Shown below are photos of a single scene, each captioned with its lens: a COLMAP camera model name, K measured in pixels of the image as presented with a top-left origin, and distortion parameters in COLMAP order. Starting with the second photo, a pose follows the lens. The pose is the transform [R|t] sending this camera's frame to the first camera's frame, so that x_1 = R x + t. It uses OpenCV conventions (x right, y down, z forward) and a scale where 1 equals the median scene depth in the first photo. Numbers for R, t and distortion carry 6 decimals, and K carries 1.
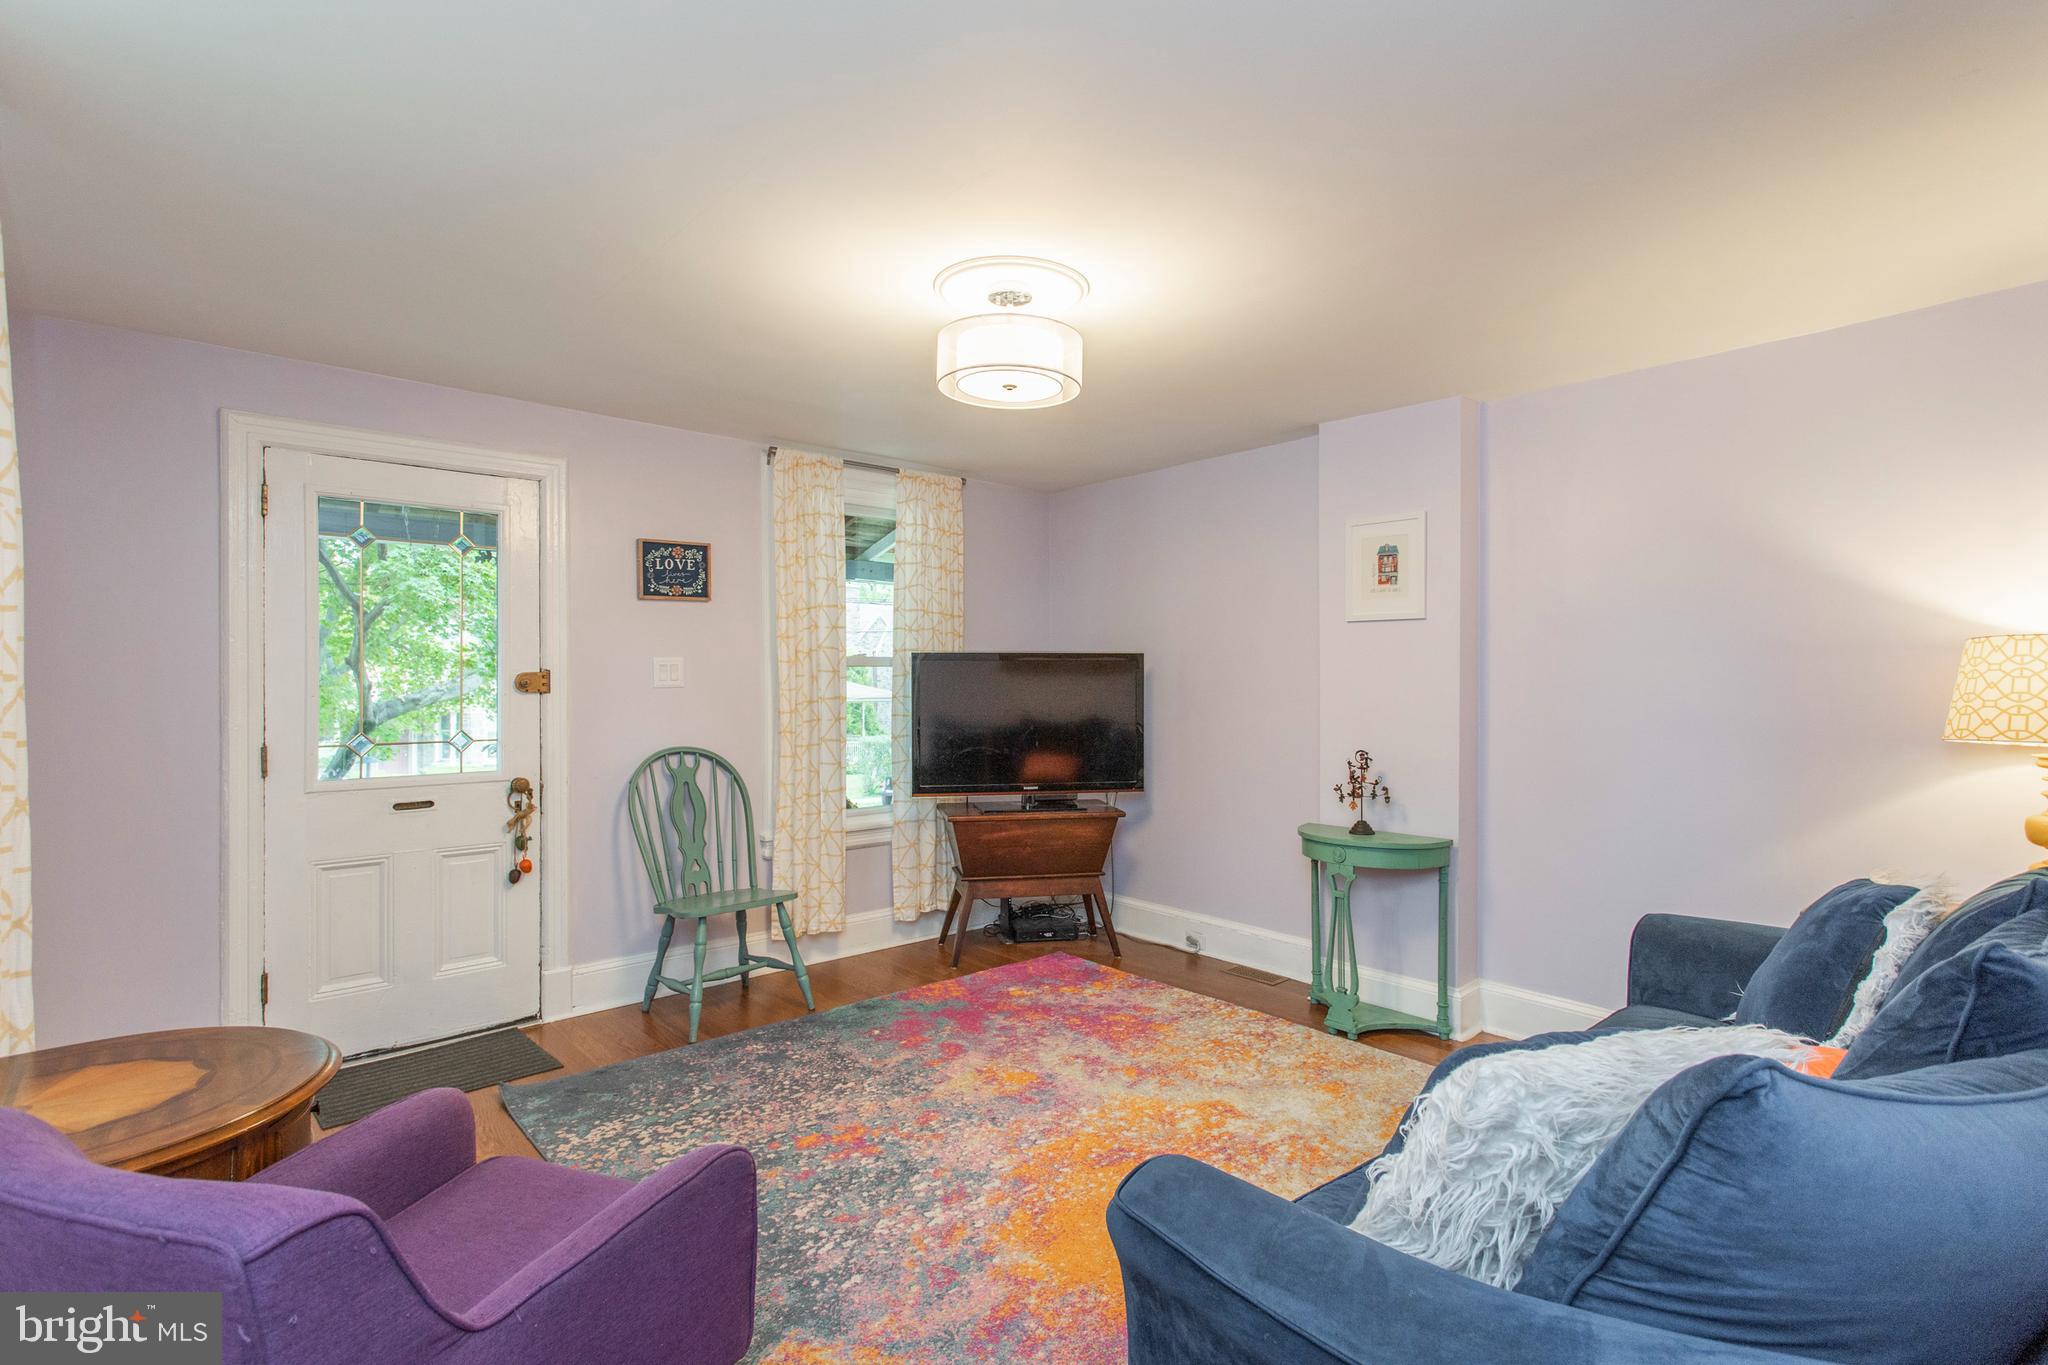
lens RADIAL K [[986.6, 0, 1033.1], [0, 986.6, 688.2], [0, 0, 1]] dist [-0.003427, 0.001676]
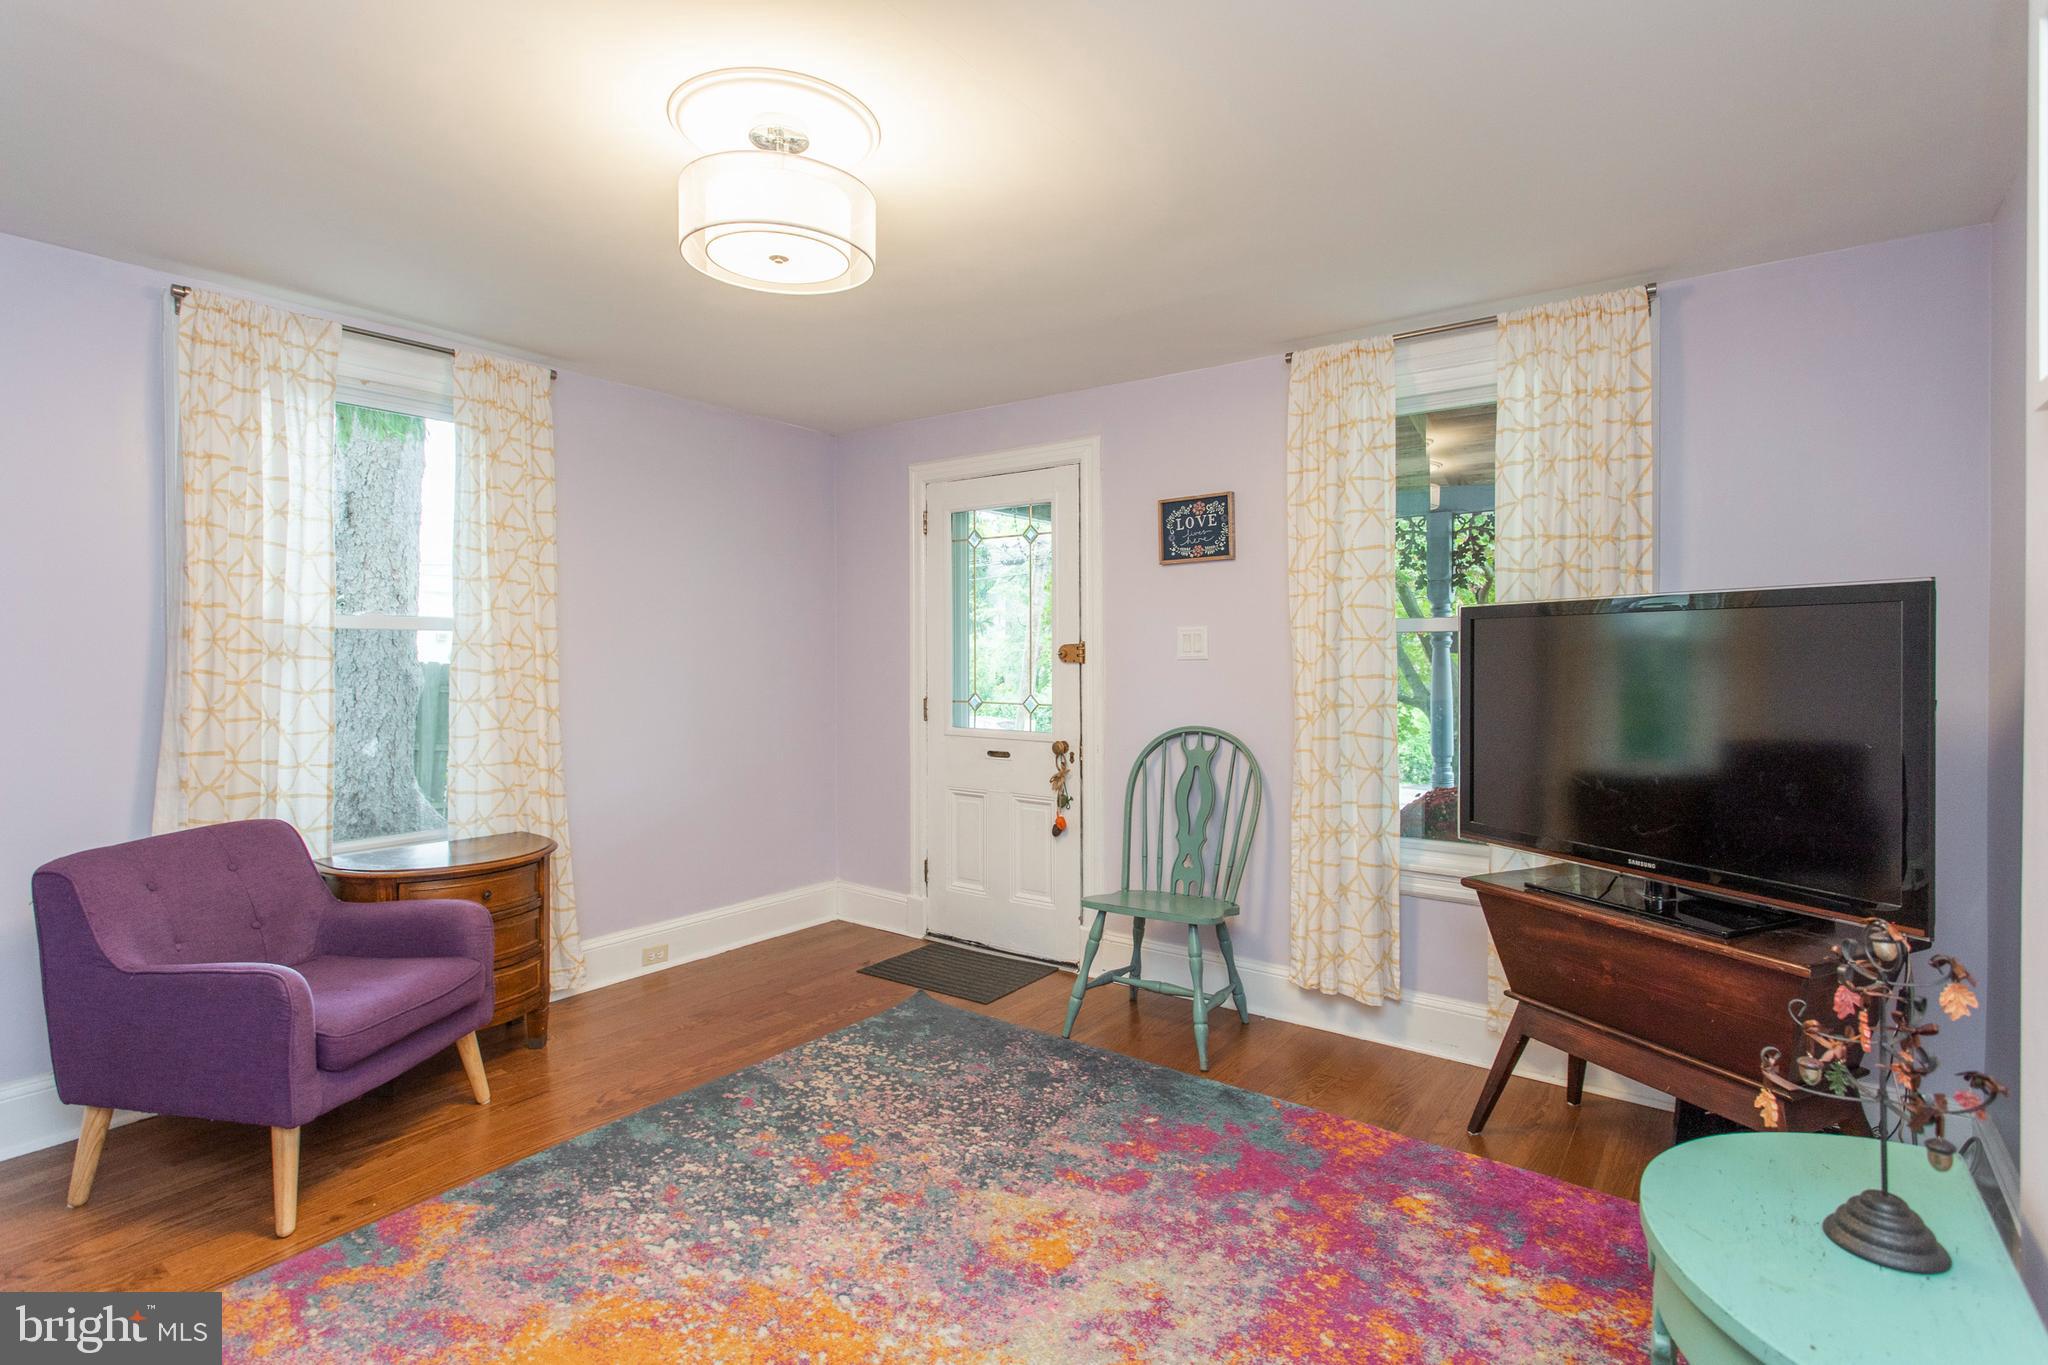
lens RADIAL K [[986.6, 0, 1013.4], [0, 986.6, 671.3], [0, 0, 1]] dist [-0.003427, 0.001676]
pose [[0.195544, 0.016319, -0.980559, 0.538900], [-0.012113, 0.999825, 0.014224, -0.000830], [0.980620, 0.009096, 0.195708, 0.735450]]
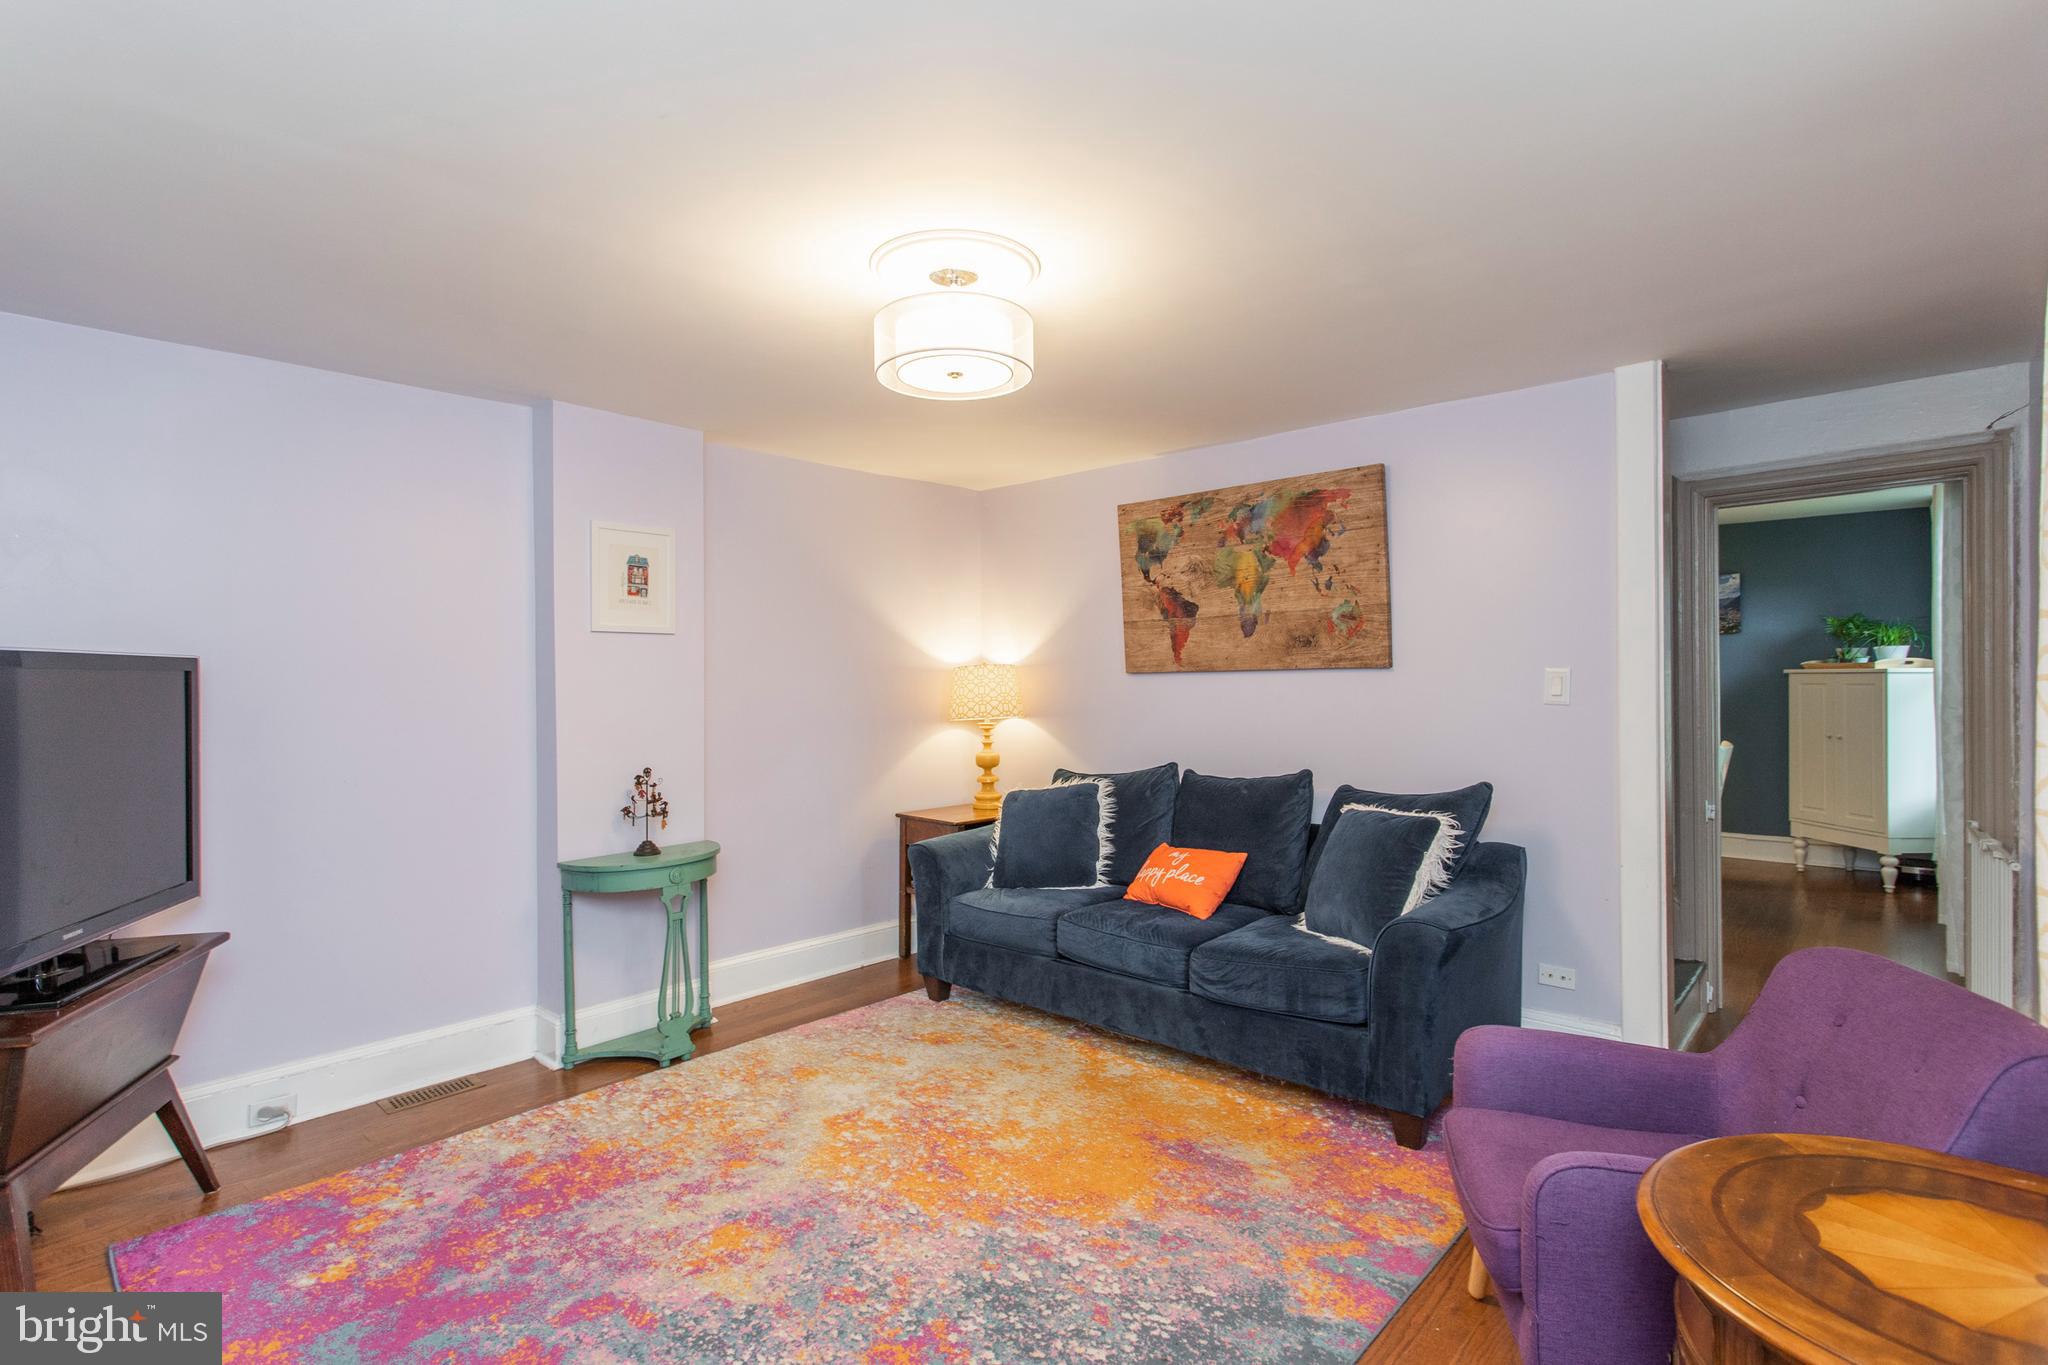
lens RADIAL K [[986.6, 0, 1040.5], [0, 986.6, 678.3], [0, 0, 1]] dist [-0.003427, 0.001676]
pose [[-0.123248, 0.002145, 0.992374, -0.675231], [0.022243, 0.999752, 0.000602, -0.015877], [-0.992127, 0.022148, -0.123265, 0.741714]]
